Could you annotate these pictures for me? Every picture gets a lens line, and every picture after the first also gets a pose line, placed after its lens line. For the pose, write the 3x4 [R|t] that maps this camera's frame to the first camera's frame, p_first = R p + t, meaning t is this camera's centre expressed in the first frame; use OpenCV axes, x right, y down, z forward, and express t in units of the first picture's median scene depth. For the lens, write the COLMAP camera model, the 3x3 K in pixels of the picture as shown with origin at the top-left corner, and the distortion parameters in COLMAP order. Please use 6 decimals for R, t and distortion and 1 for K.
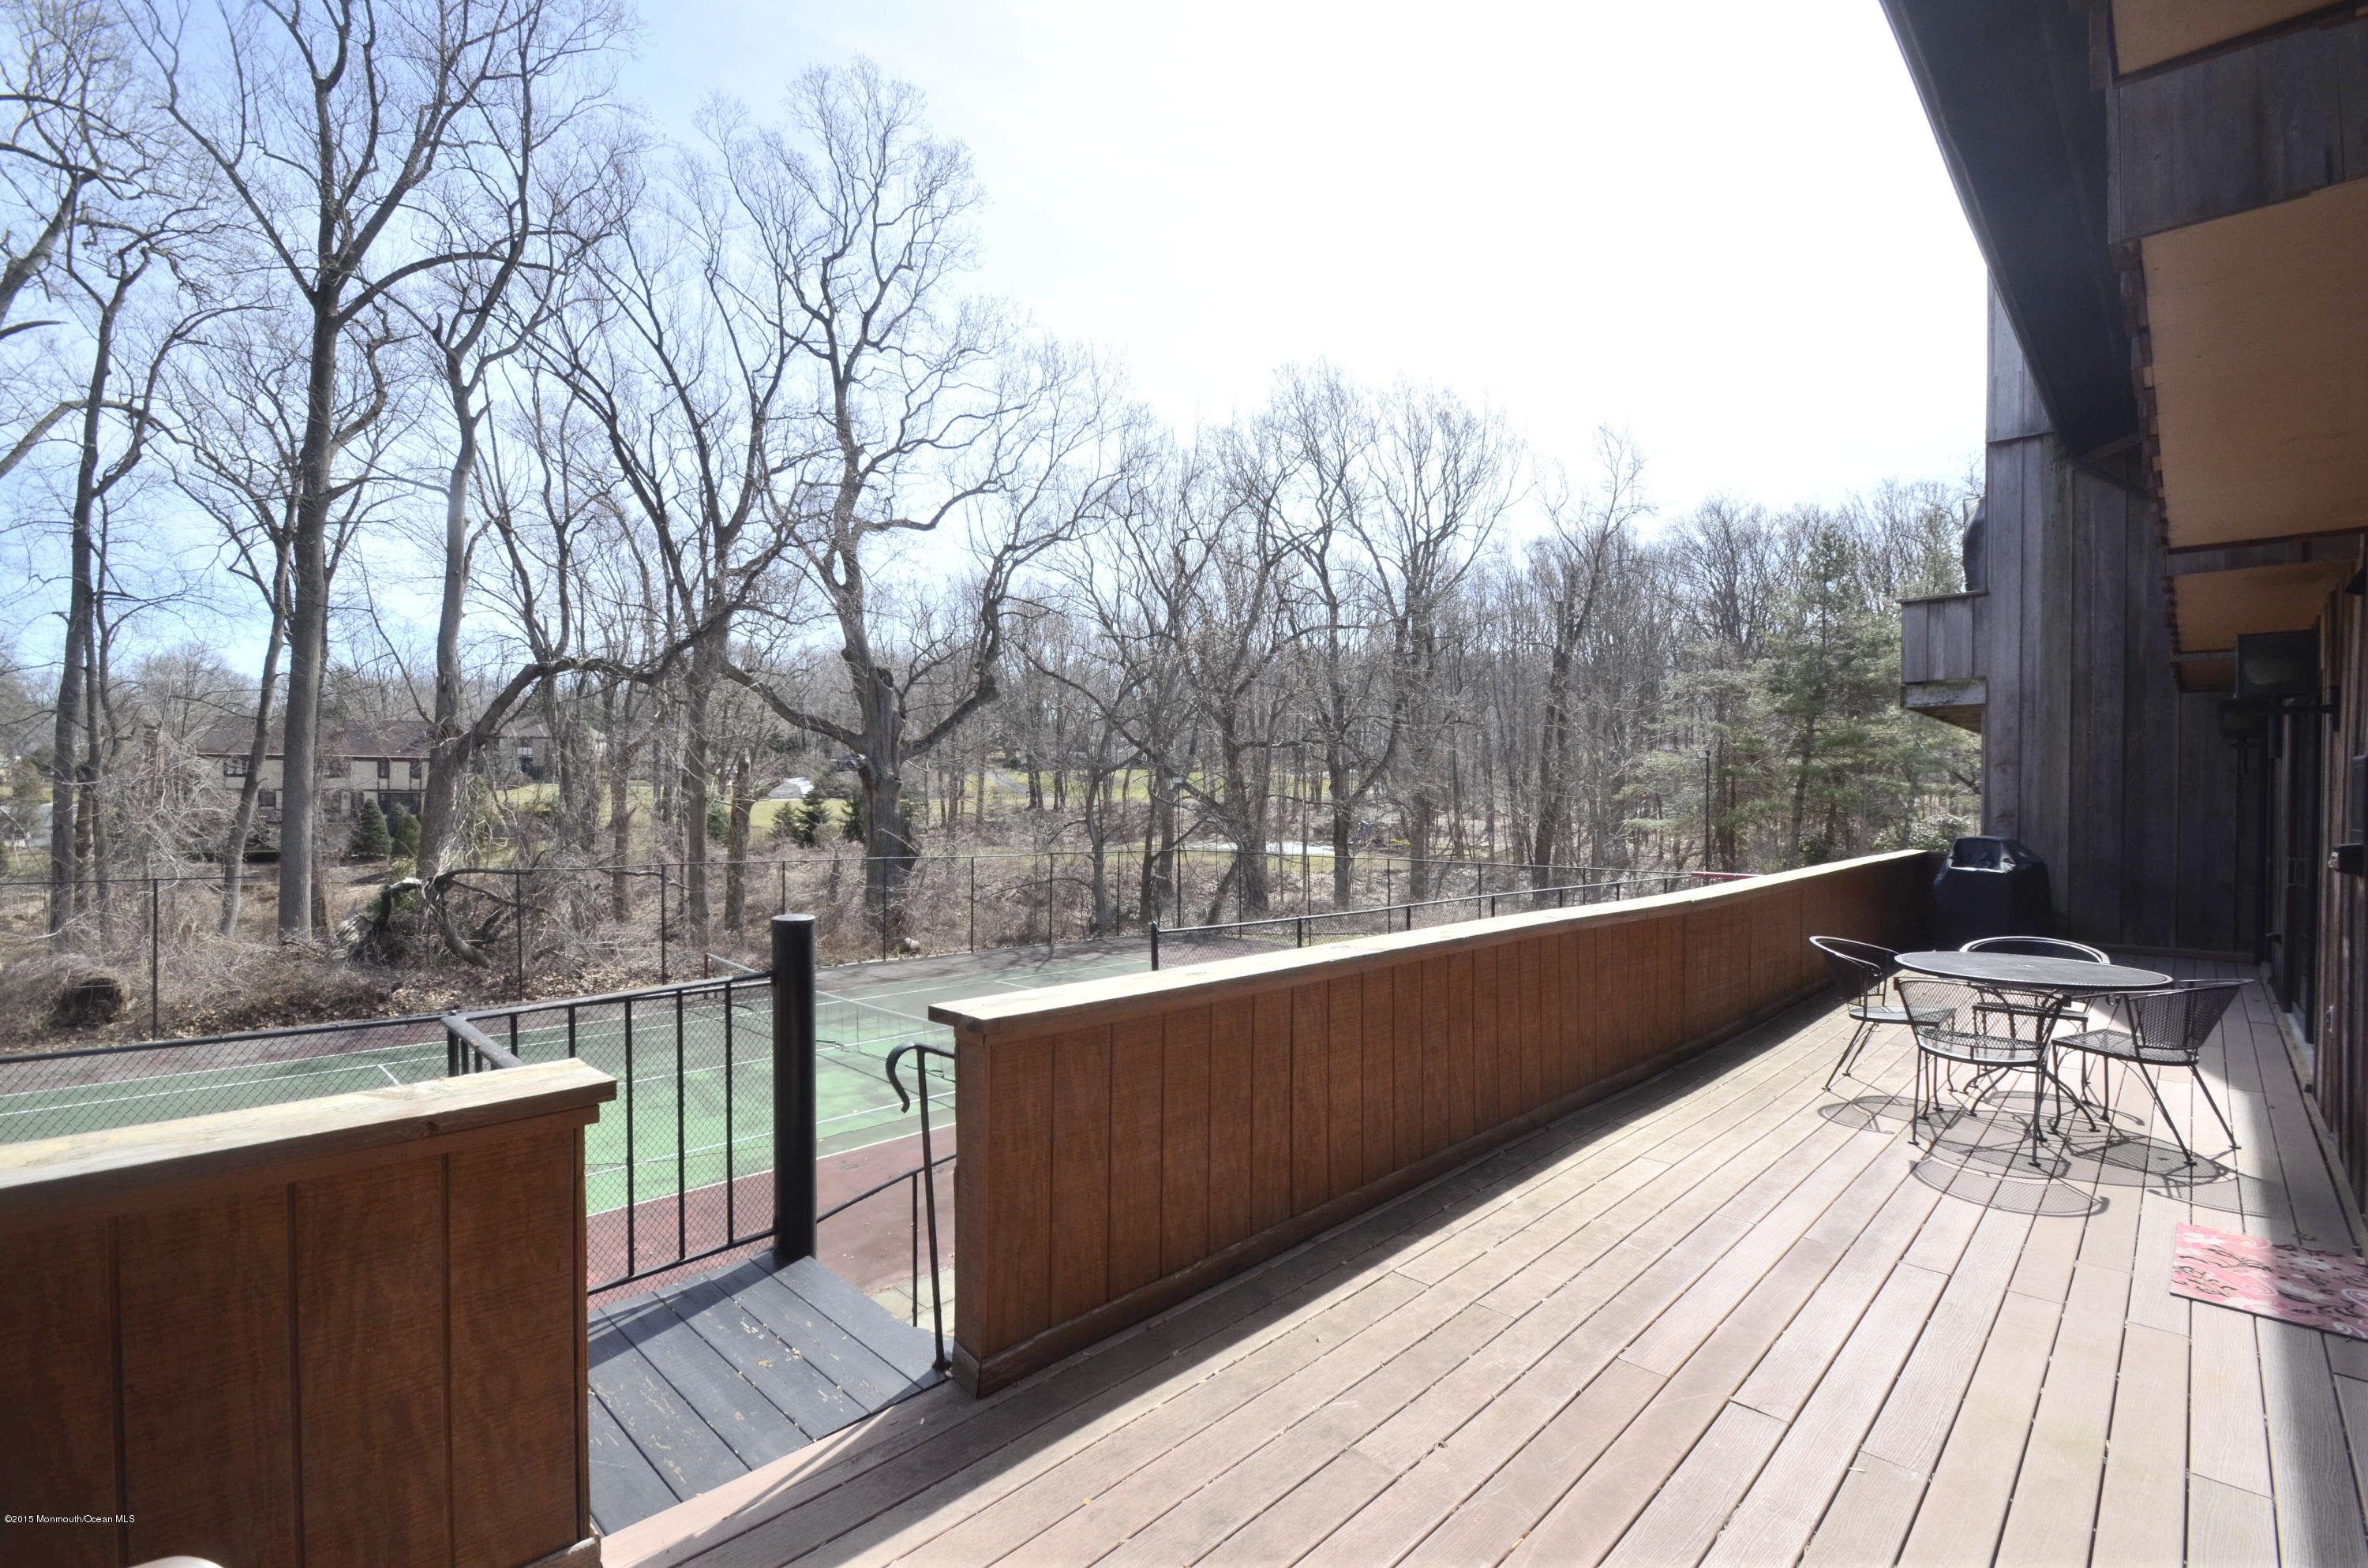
lens RADIAL K [[1046.7, 0, 1186.0], [0, 1046.7, 791.5], [0, 0, 1]] dist [-0.026534, -0.001167]
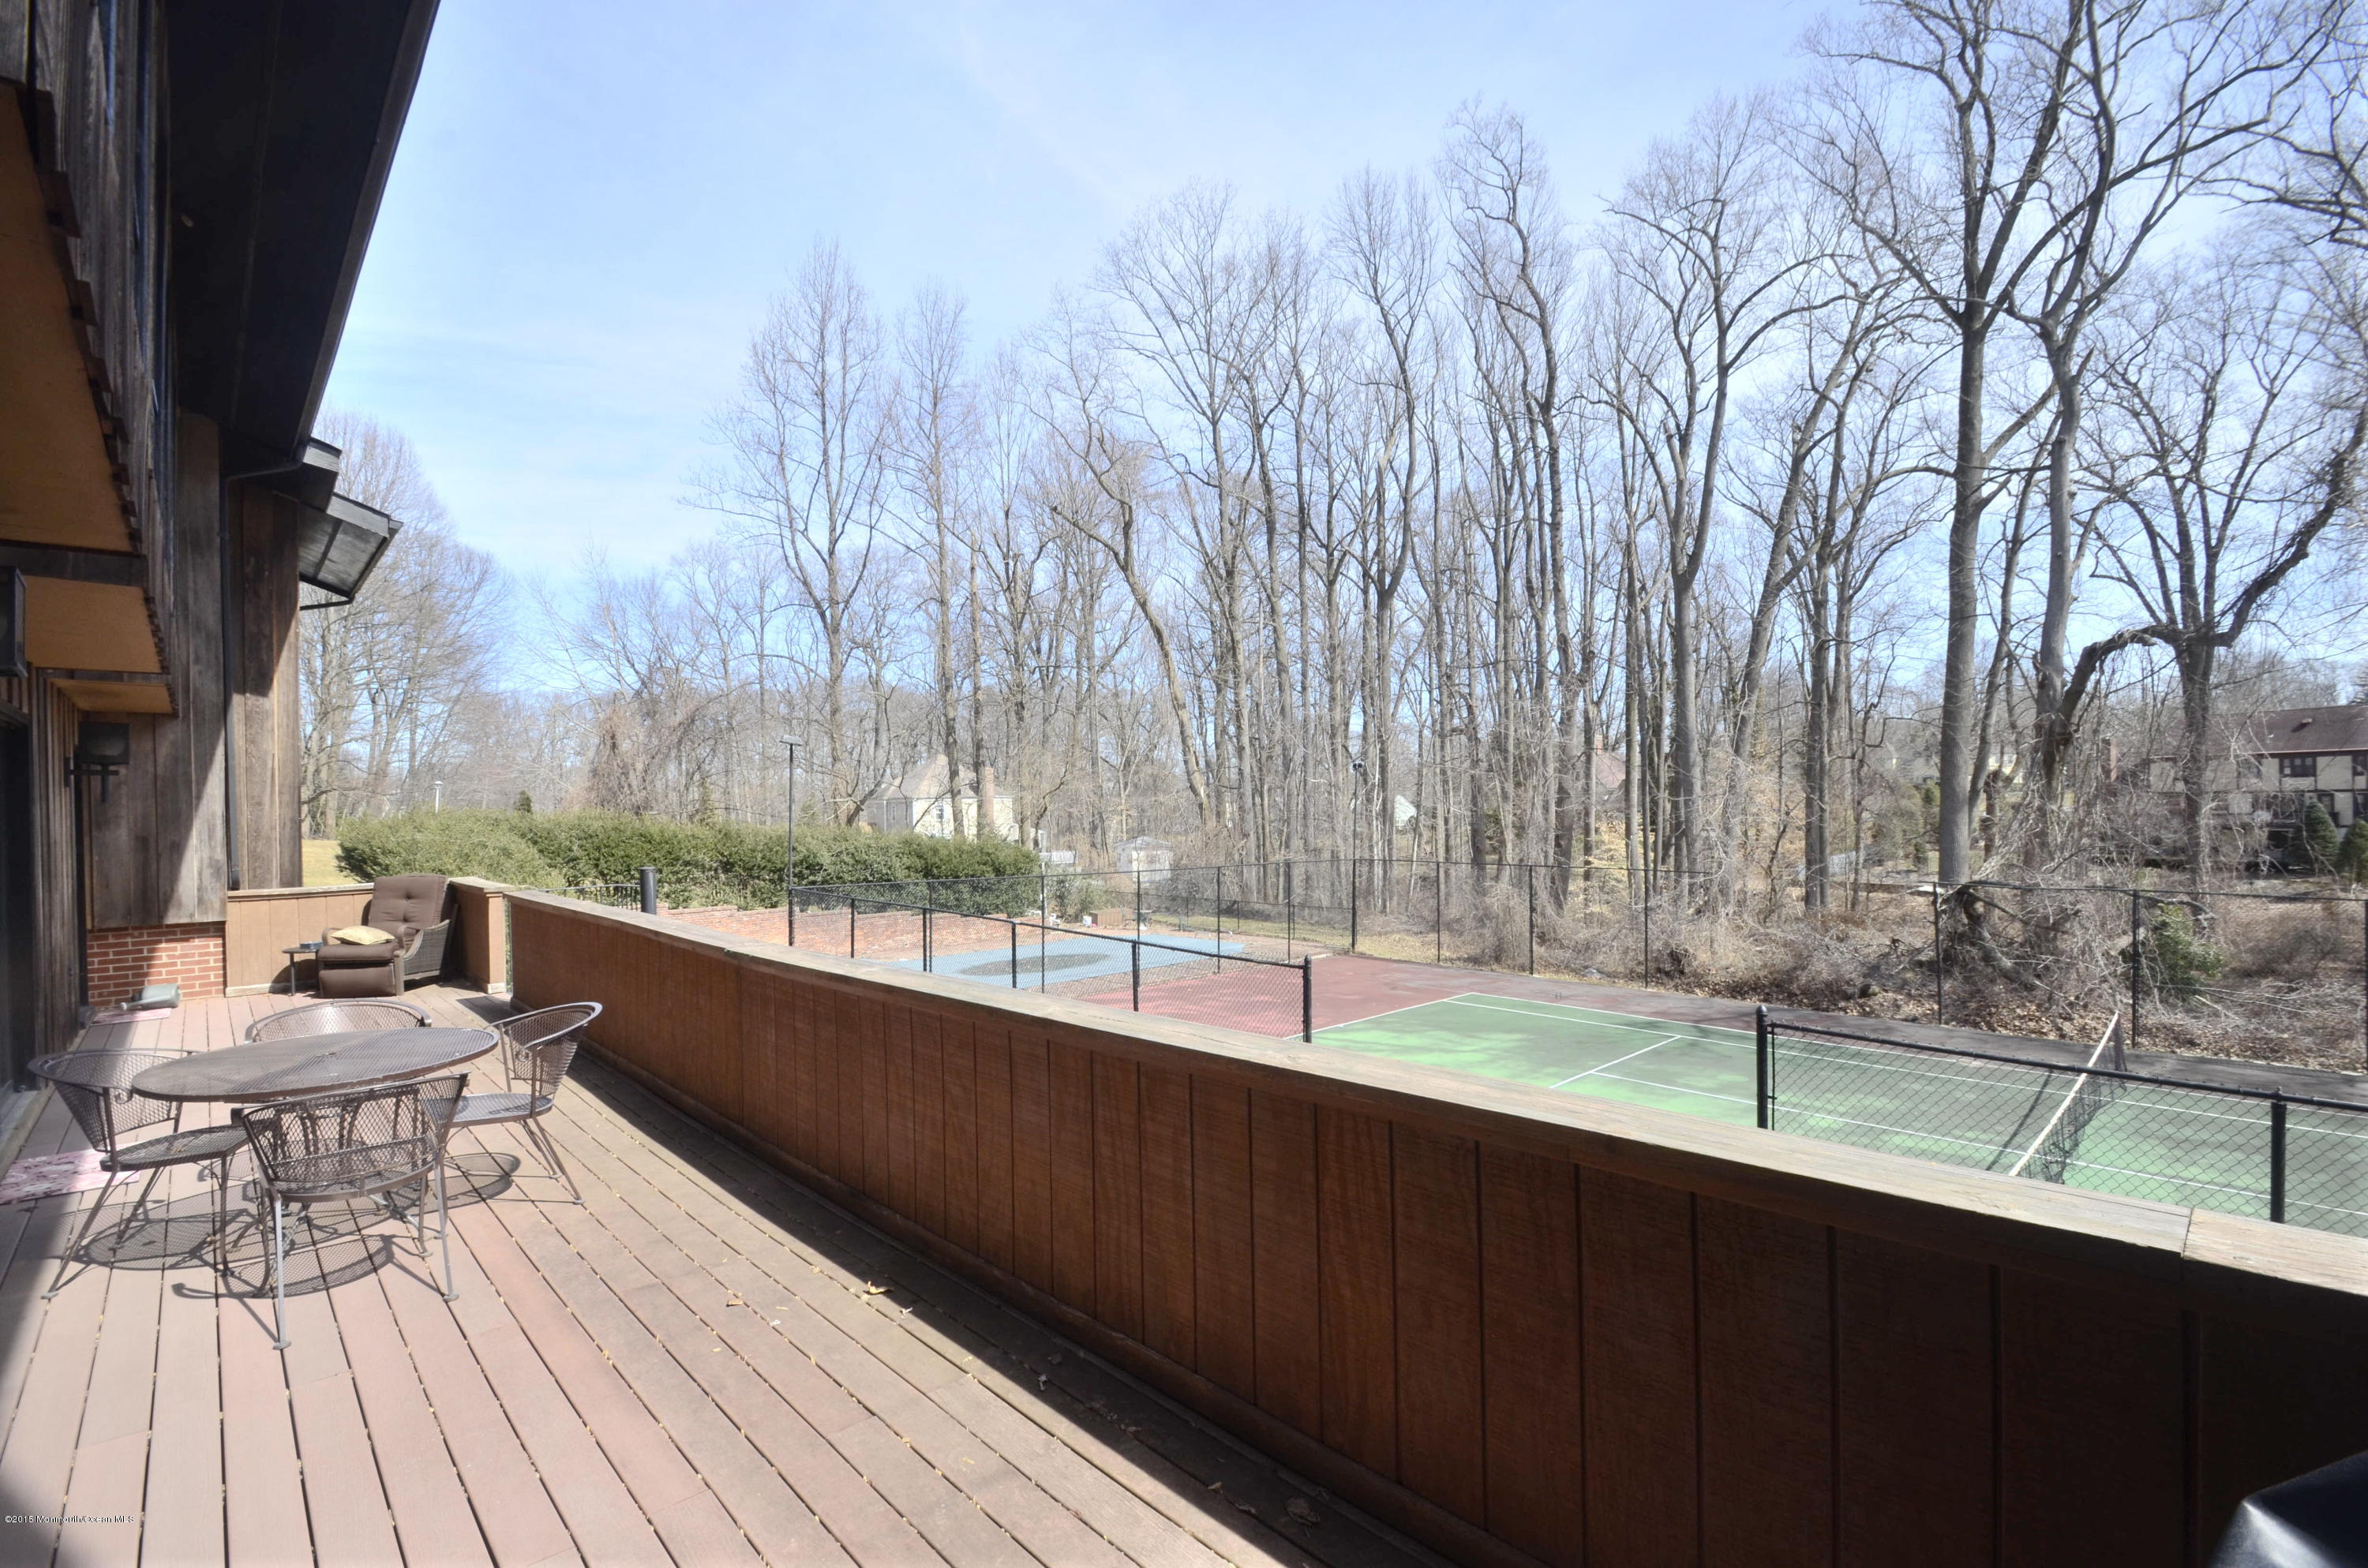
lens RADIAL K [[1046.7, 0, 1183.5], [0, 1046.7, 806.3], [0, 0, 1]] dist [-0.026534, -0.001167]
pose [[-0.028170, -0.008881, -0.999564, 1.649980], [0.020808, 0.999739, -0.009469, 0.003412], [0.999387, -0.021066, -0.027978, 1.753488]]
